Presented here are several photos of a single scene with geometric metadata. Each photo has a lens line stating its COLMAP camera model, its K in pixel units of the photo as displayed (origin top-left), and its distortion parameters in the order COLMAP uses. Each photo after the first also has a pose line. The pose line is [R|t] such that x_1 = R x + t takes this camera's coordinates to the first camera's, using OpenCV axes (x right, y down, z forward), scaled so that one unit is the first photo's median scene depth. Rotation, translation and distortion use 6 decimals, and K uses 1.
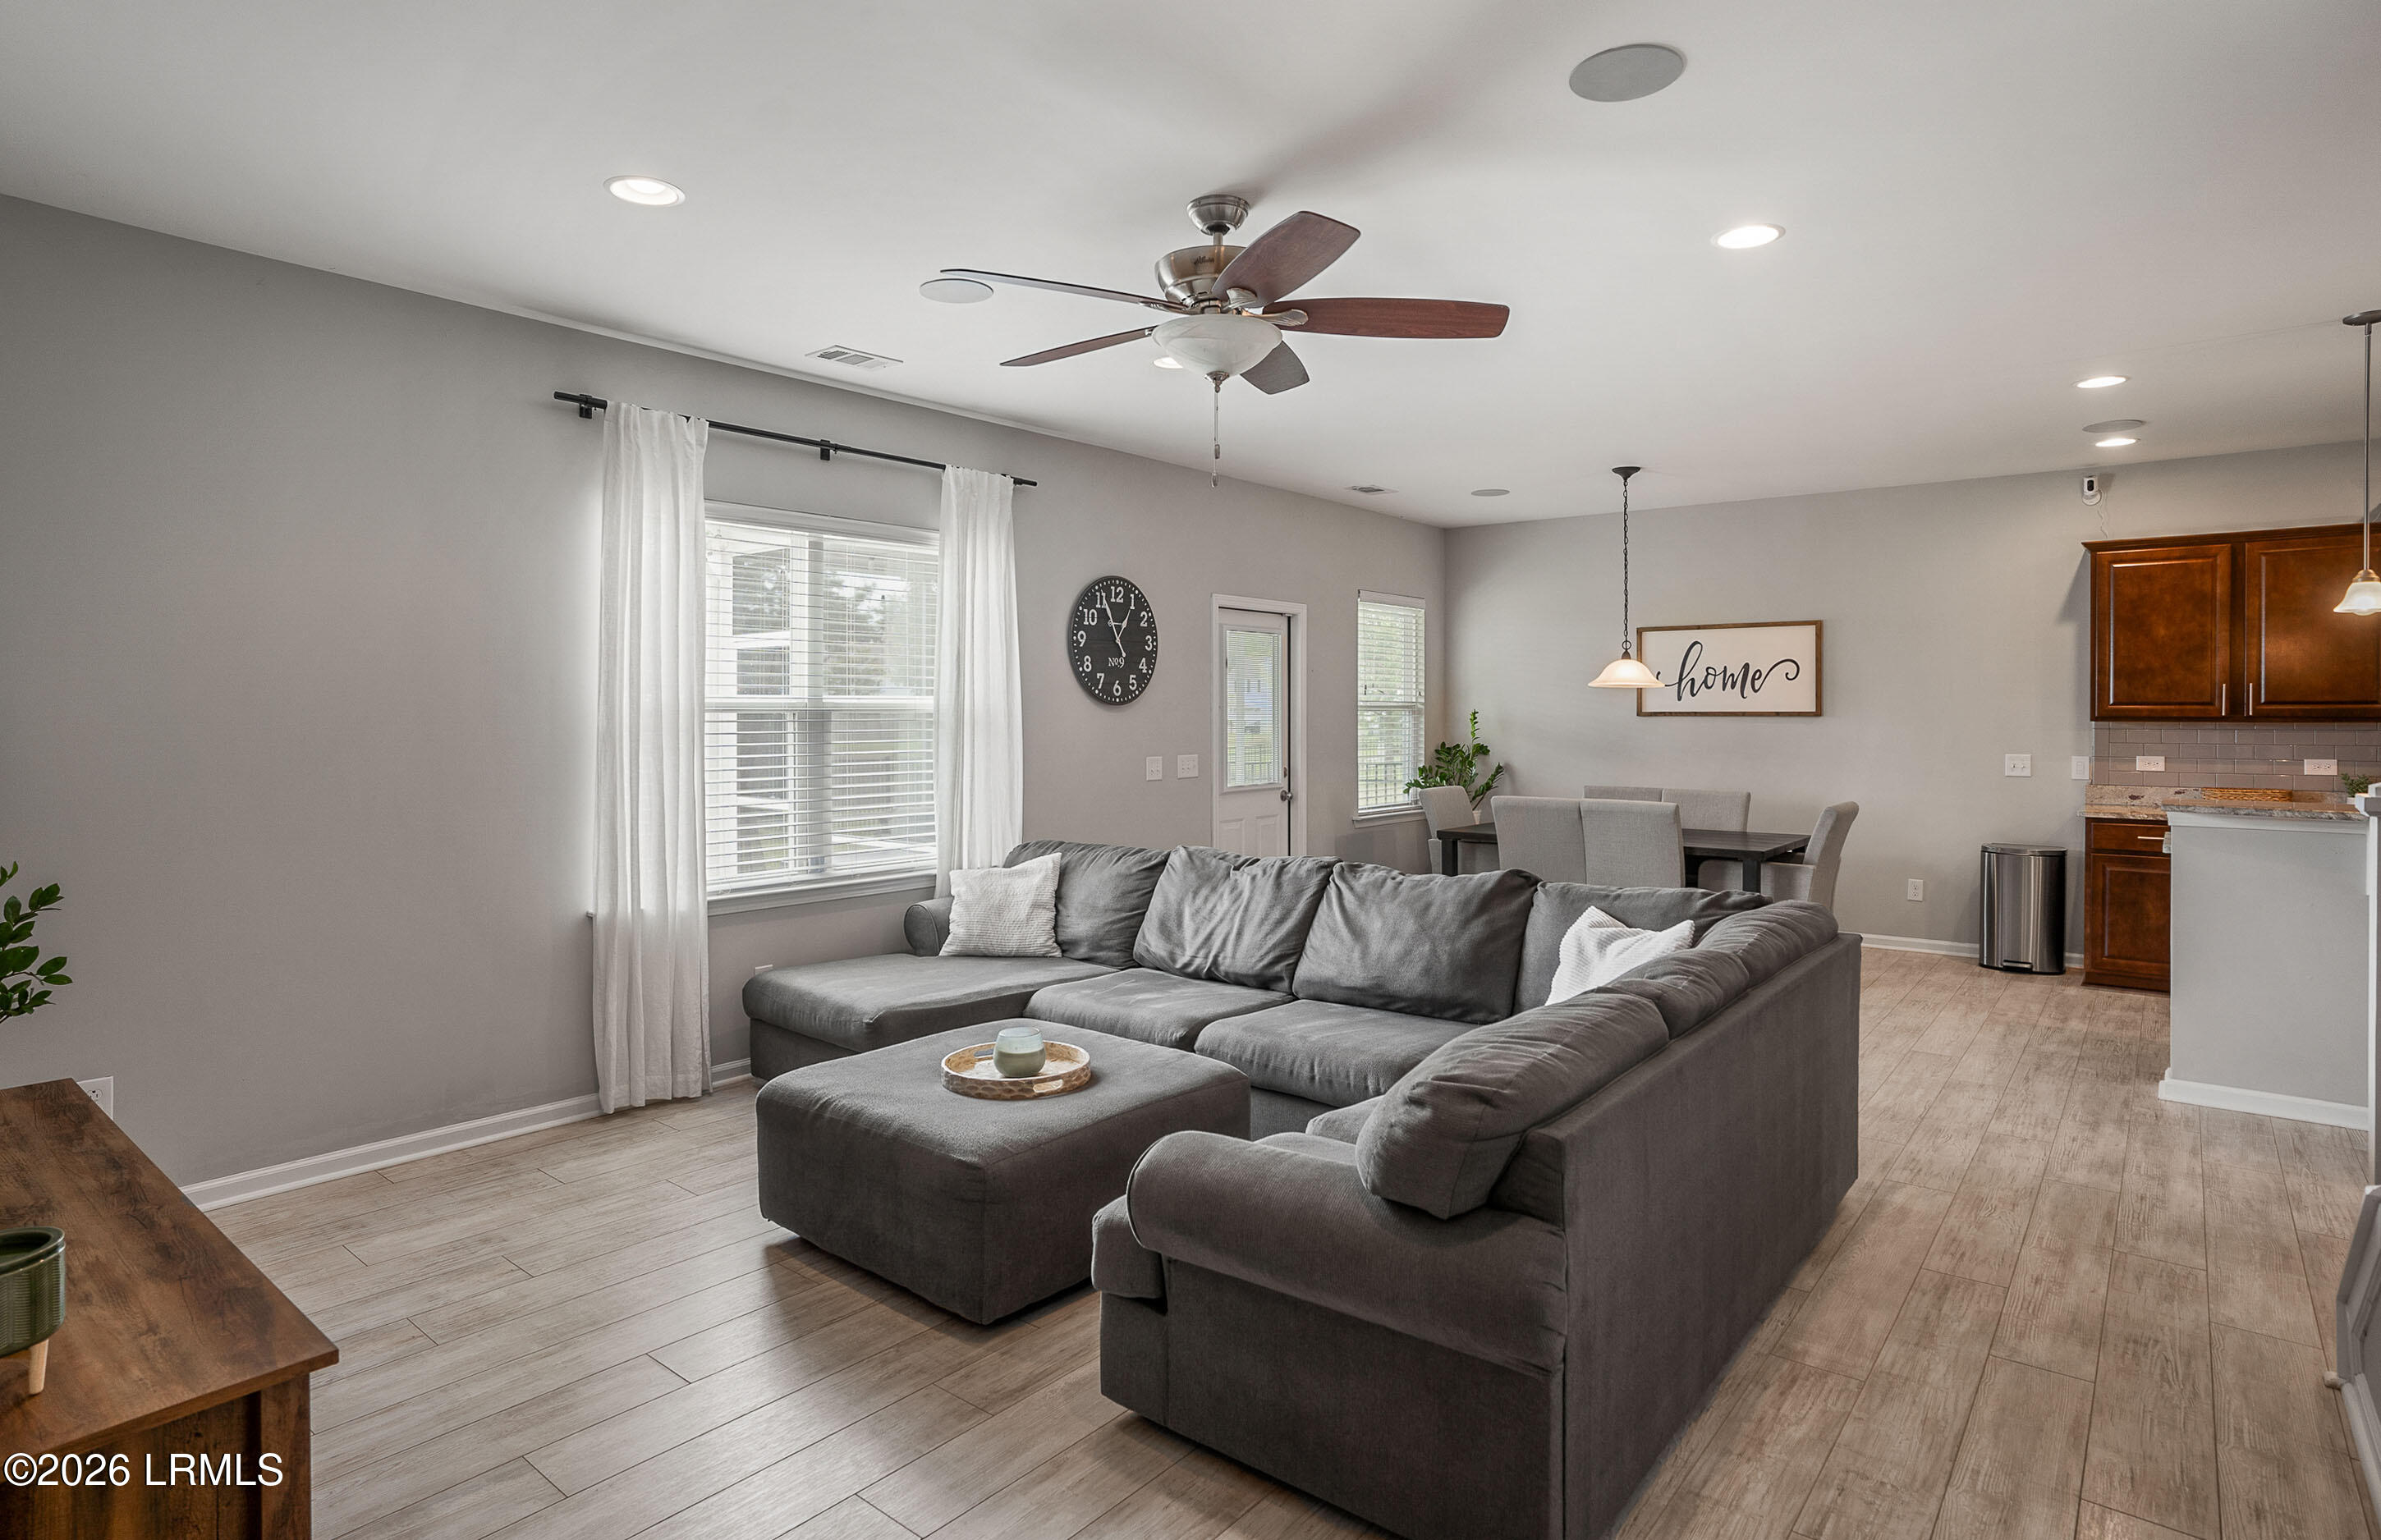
lens RADIAL K [[1270.8, 0, 1191.2], [0, 1270.8, 717.0], [0, 0, 1]] dist [-0.075435, 0.042515]
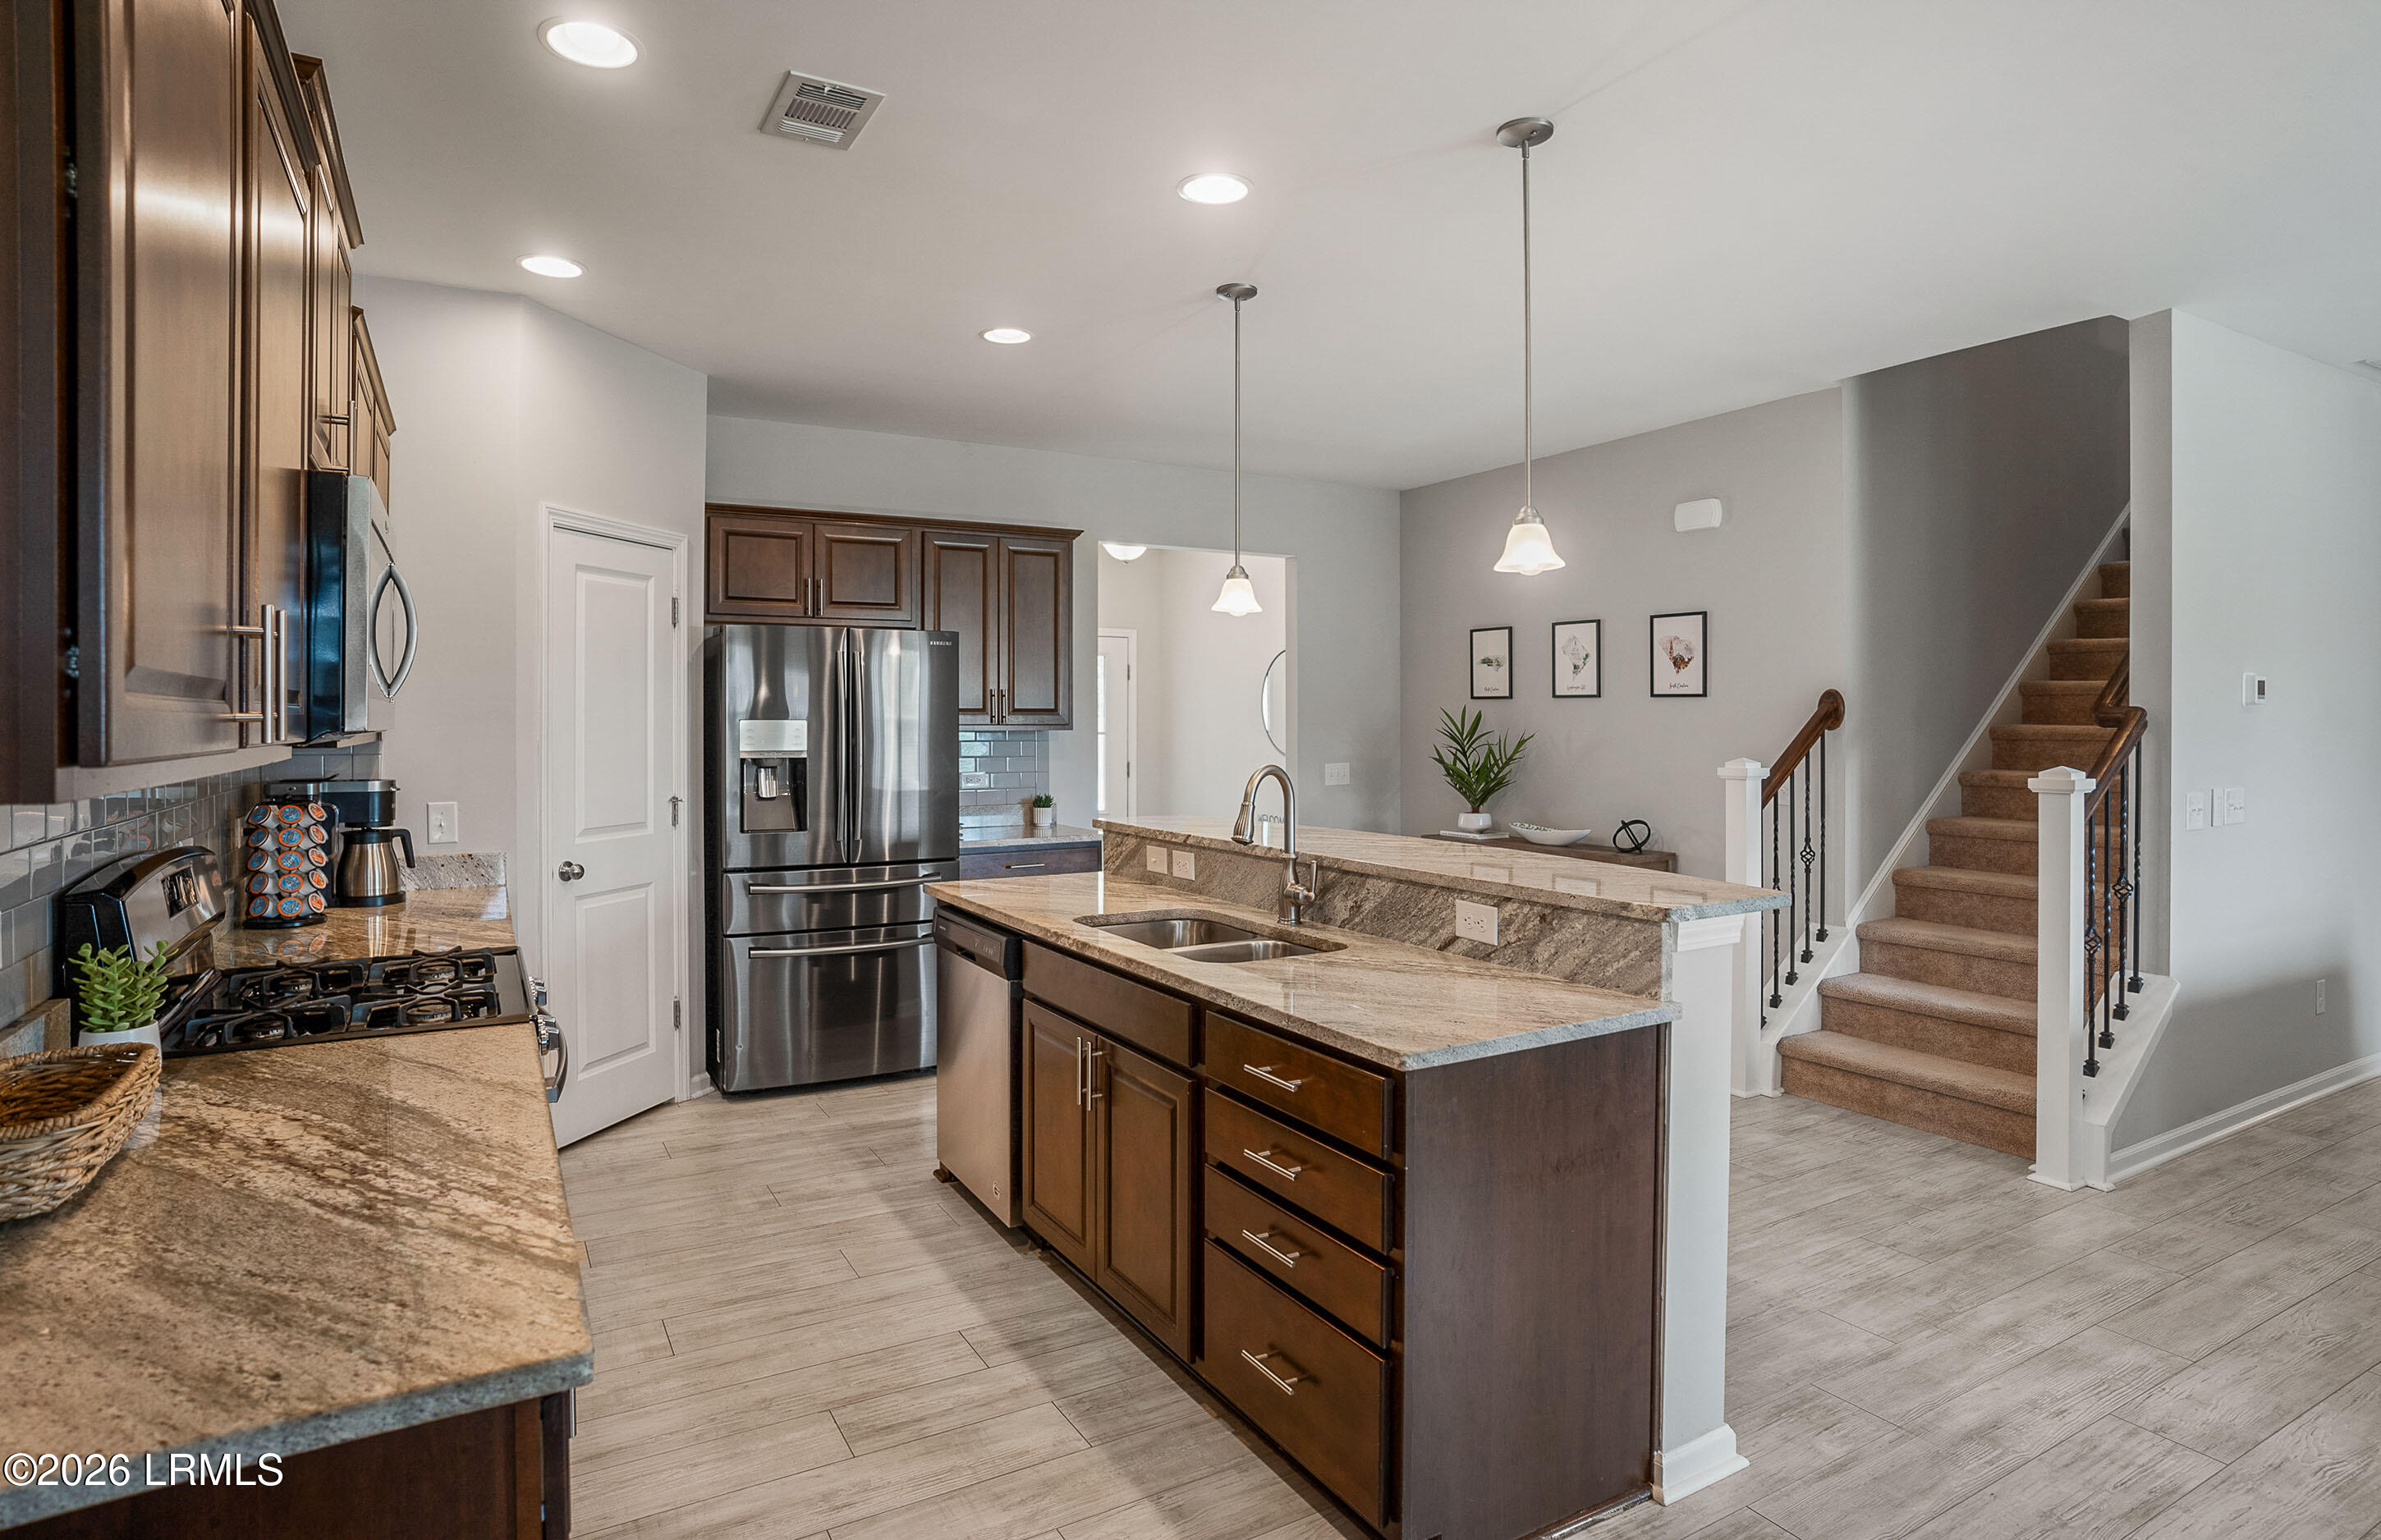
lens RADIAL K [[1251.7, 0, 1177.1], [0, 1251.7, 717.7], [0, 0, 1]] dist [-0.076739, 0.039328]
pose [[-0.930380, 0.001694, 0.366594, 0.573859], [0.003804, 0.999980, 0.005034, -0.006309], [-0.366578, 0.006078, -0.930368, 1.090652]]
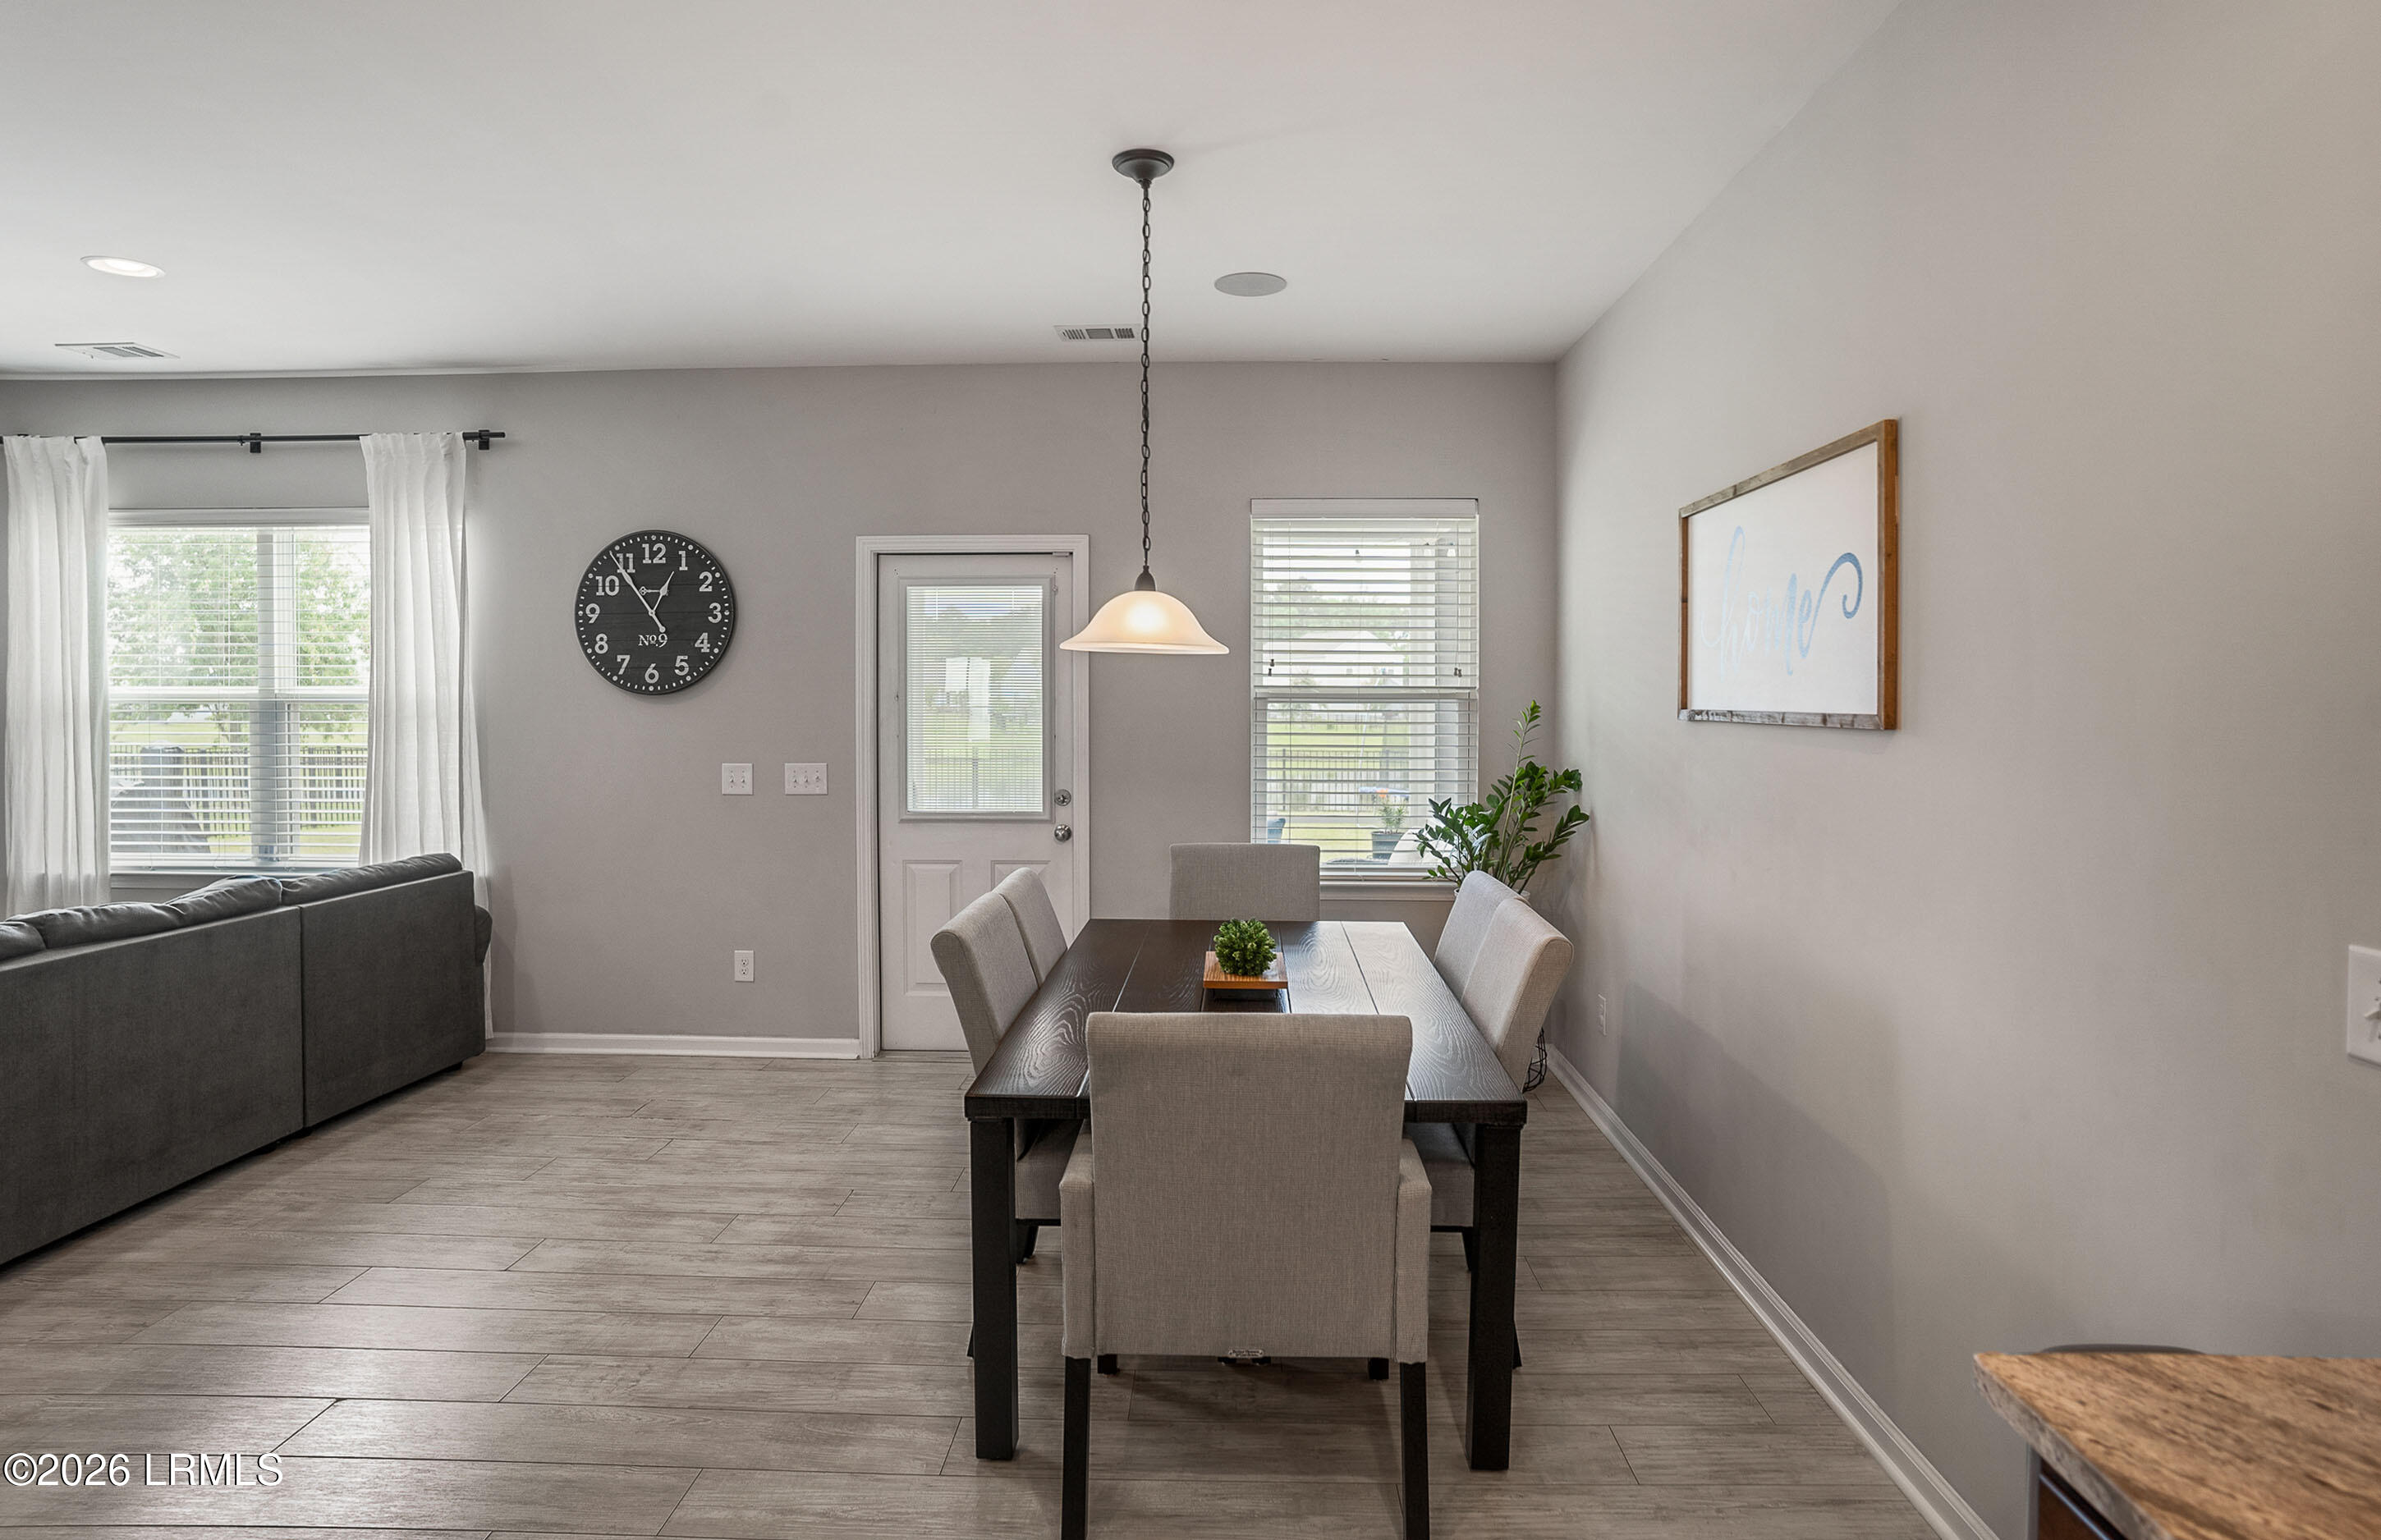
lens RADIAL K [[1268.7, 0, 1210.8], [0, 1268.7, 709.9], [0, 0, 1]] dist [-0.077033, 0.042045]
pose [[0.609565, 0.009626, -0.792678, 0.763711], [-0.005481, 0.999954, 0.007929, -0.008226], [0.792717, -0.000489, 0.609589, 0.802871]]
